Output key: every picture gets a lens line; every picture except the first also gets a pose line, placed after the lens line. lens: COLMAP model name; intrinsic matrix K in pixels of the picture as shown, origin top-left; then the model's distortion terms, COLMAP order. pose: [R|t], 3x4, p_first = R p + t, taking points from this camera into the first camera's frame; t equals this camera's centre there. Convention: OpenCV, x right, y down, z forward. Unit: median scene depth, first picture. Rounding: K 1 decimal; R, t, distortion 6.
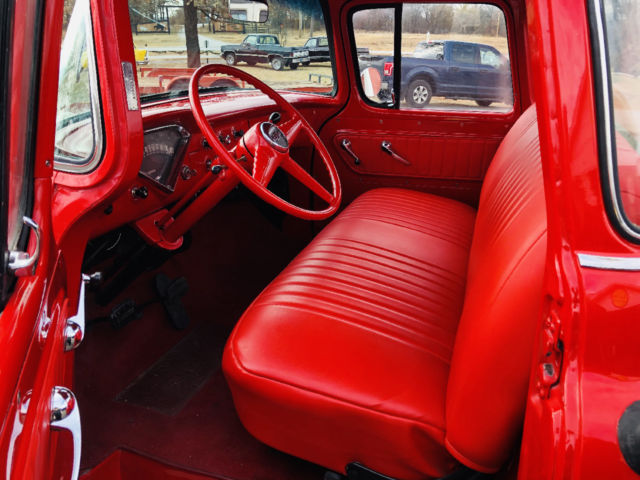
lens RADIAL K [[519.9, 0, 320.0], [0, 519.9, 240.0], [0, 0, 1]] dist [0.001681, -0.003674]
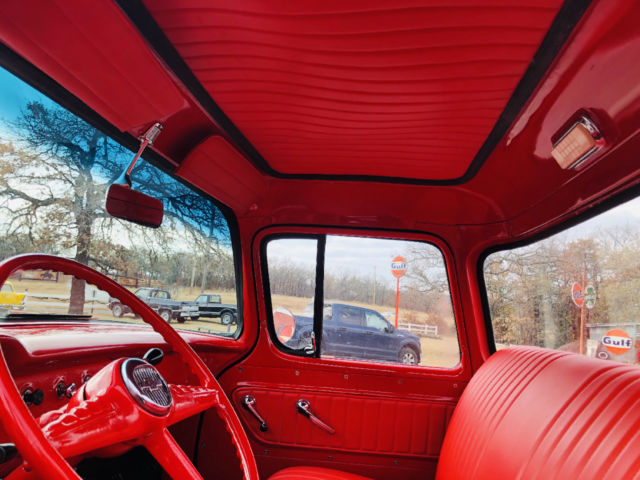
lens RADIAL K [[519.9, 0, 320.0], [0, 519.9, 240.0], [0, 0, 1]] dist [0.001681, -0.003674]
pose [[0.976512, 0.088583, 0.196412, -0.017519], [0.013238, 0.885188, -0.465045, -0.041909], [-0.215056, 0.456722, 0.863224, 0.227695]]
